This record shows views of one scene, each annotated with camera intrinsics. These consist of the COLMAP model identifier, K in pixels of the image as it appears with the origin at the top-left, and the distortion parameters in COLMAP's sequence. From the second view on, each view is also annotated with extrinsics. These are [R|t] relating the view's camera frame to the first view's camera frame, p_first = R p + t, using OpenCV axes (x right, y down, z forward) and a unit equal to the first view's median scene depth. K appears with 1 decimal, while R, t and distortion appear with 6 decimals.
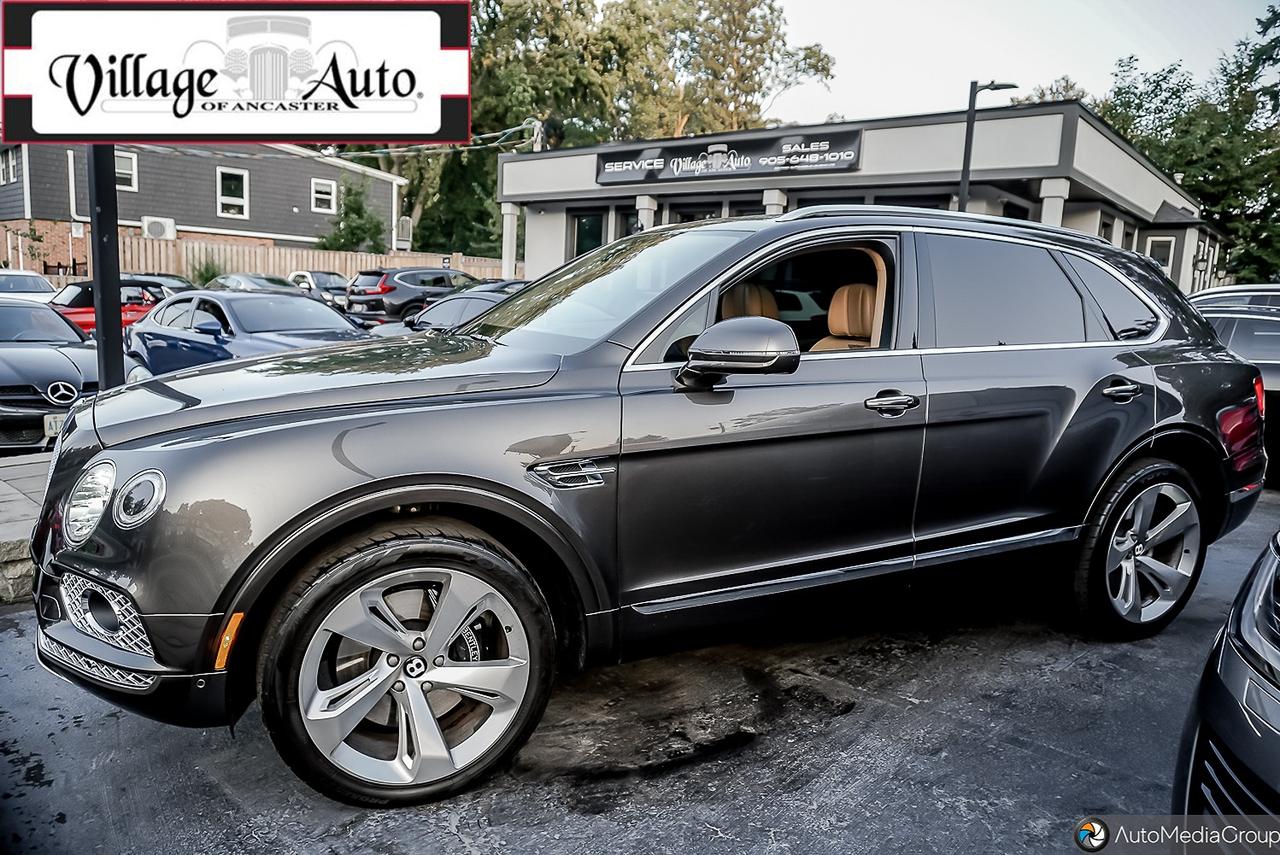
lens RADIAL K [[869.0, 0, 646.8], [0, 869.0, 431.5], [0, 0, 1]] dist [-0.038595, 0.025716]
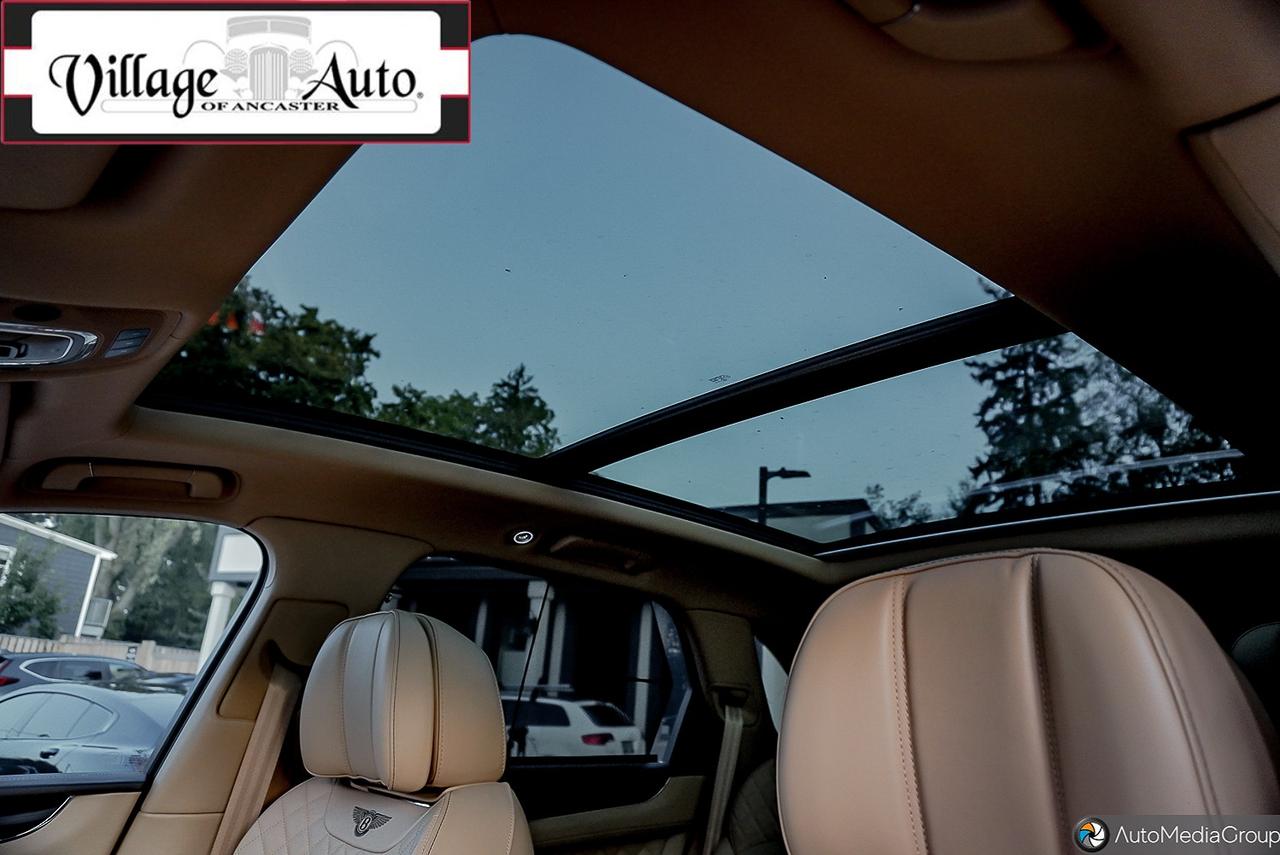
lens RADIAL K [[869.0, 0, 636.8], [0, 869.0, 421.2], [0, 0, 1]] dist [-0.038595, 0.025716]
pose [[0.968421, 0.102208, 0.227406, 0.018236], [0.013942, 0.888482, -0.458700, -0.015220], [-0.248929, 0.447385, 0.859000, 0.108380]]
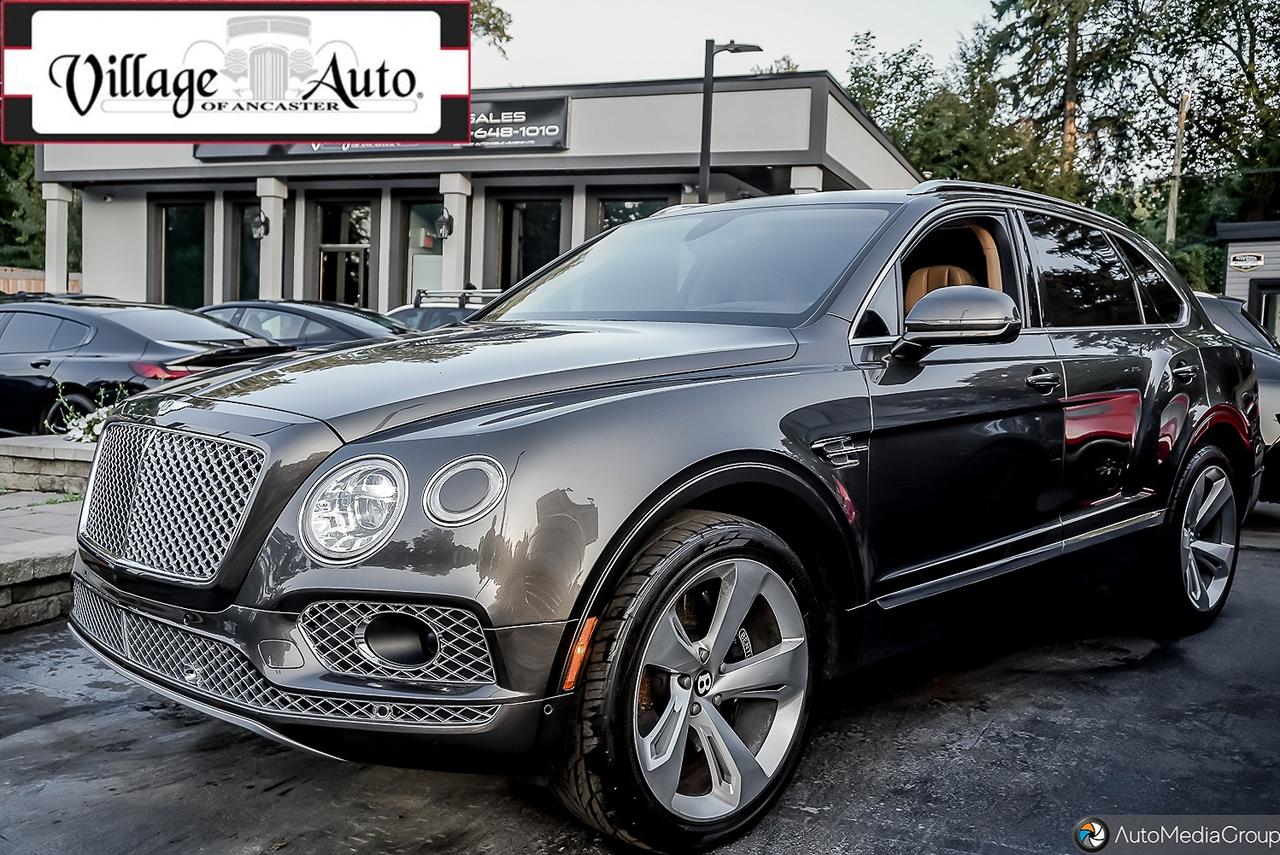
lens RADIAL K [[1170.9, 0, 645.6], [0, 1170.9, 433.3], [0, 0, 1]] dist [-0.004654, 0.000000]
pose [[0.949334, -0.036732, 0.312116, -0.012066], [0.057116, 0.996772, -0.056418, 0.005277], [-0.309036, 0.071386, 0.948367, 0.011299]]
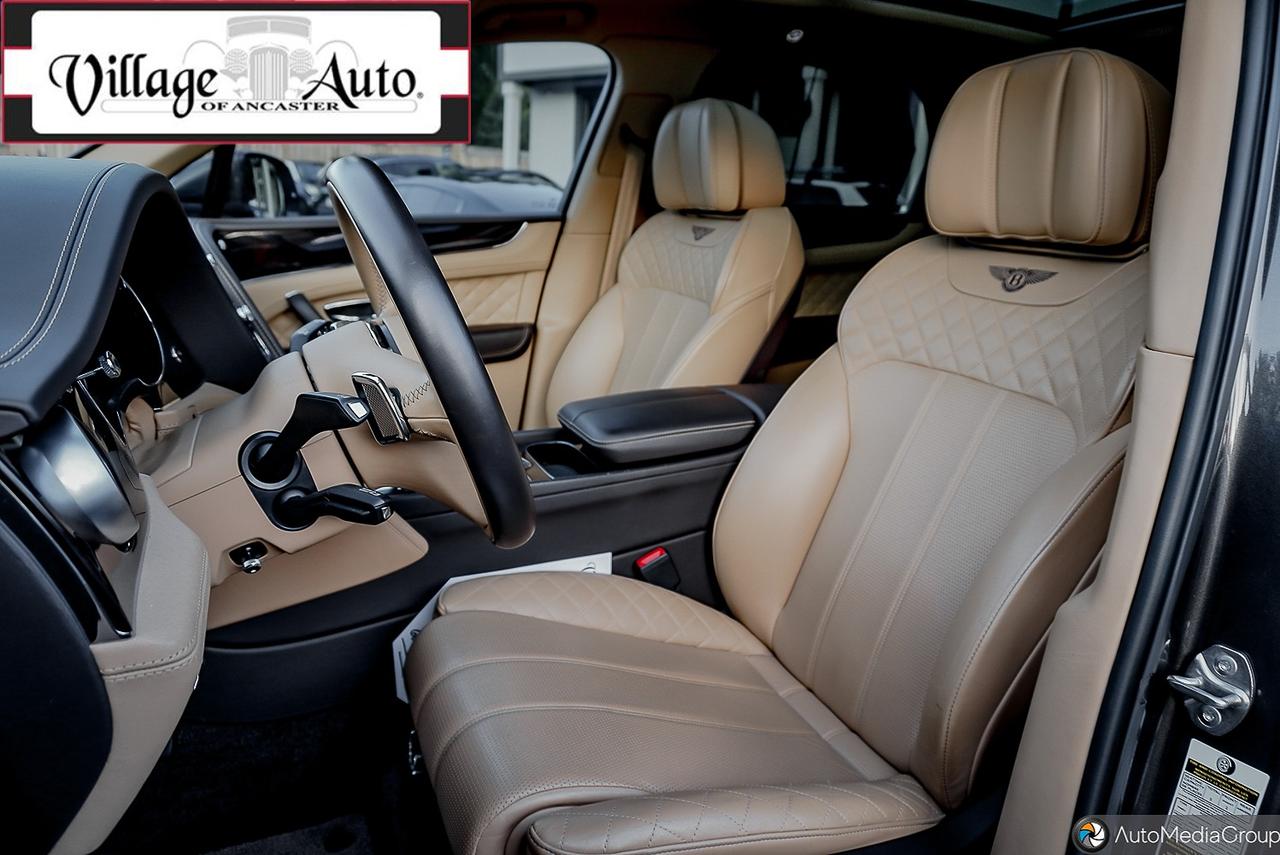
lens RADIAL K [[869.0, 0, 634.3], [0, 869.0, 430.1], [0, 0, 1]] dist [-0.038595, 0.025716]
pose [[0.998454, 0.024232, -0.050033, 0.015670], [-0.018672, 0.993893, 0.108758, -0.009275], [0.052363, -0.107656, 0.992808, 0.086097]]
